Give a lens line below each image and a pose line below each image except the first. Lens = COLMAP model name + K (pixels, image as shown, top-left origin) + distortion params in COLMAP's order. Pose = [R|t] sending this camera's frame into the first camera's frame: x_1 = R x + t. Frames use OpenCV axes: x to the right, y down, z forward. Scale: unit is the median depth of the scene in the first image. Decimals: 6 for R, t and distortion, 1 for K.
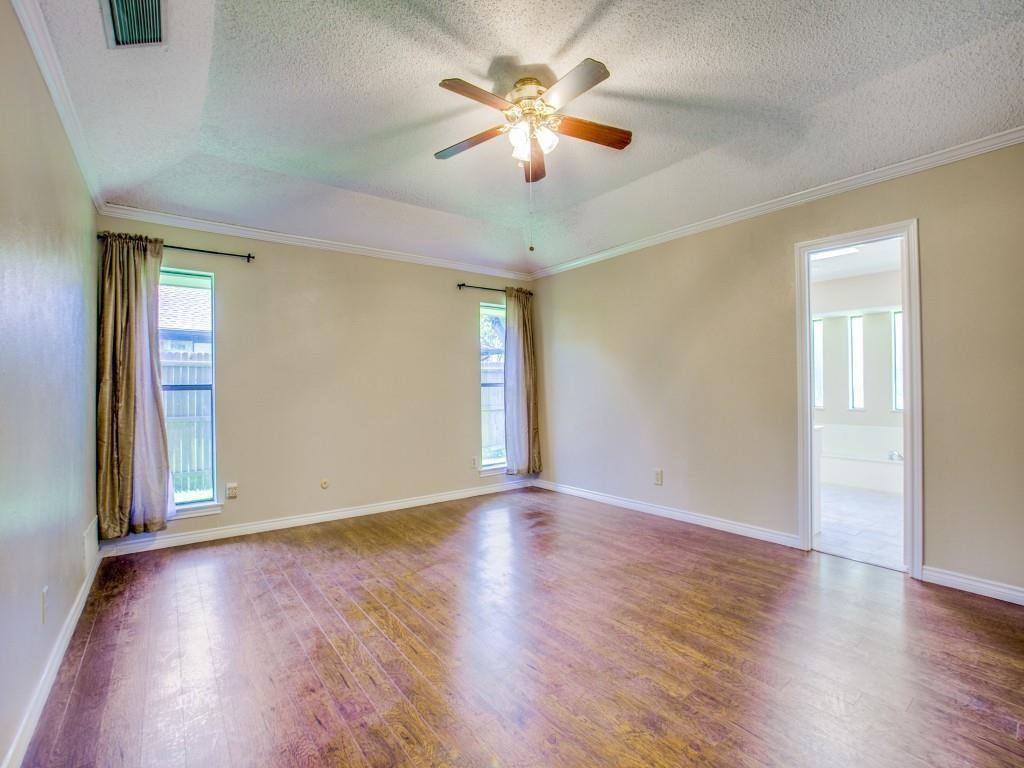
lens RADIAL K [[464.5, 0, 509.7], [0, 464.5, 386.2], [0, 0, 1]] dist [-0.074661, 0.024933]
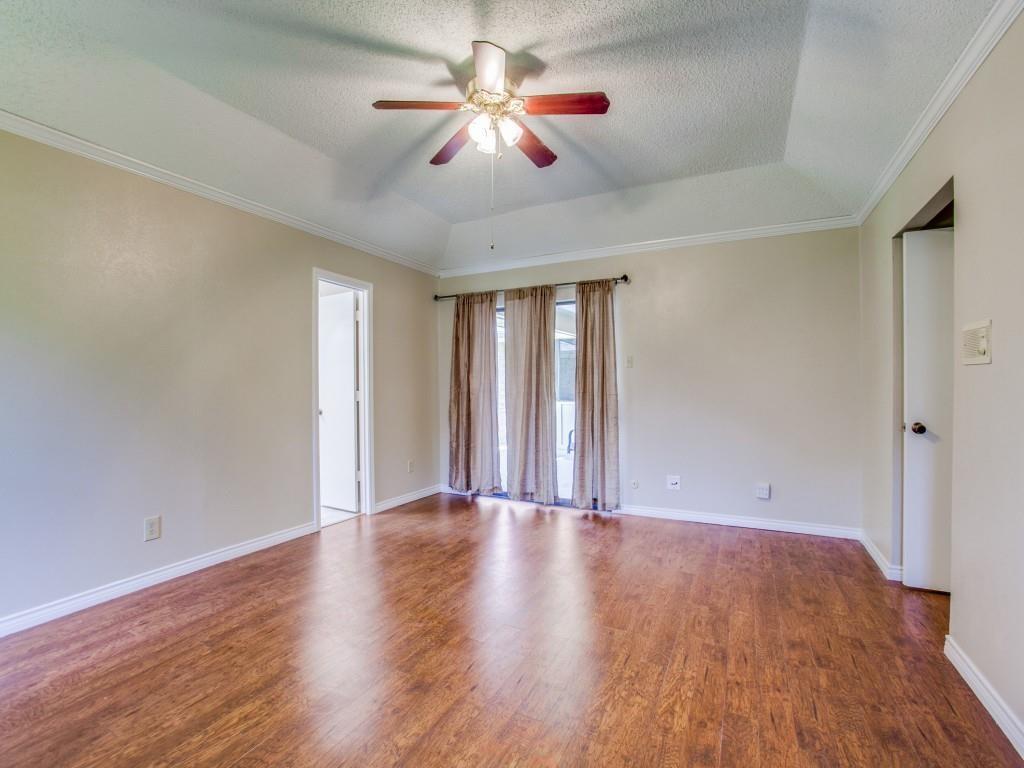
lens RADIAL K [[464.5, 0, 509.7], [0, 464.5, 386.2], [0, 0, 1]] dist [-0.074661, 0.024933]
pose [[-0.426309, 0.010083, 0.904522, -0.921430], [0.004031, 0.999949, -0.009248, -0.000491], [-0.904569, -0.000297, -0.426328, 1.528080]]
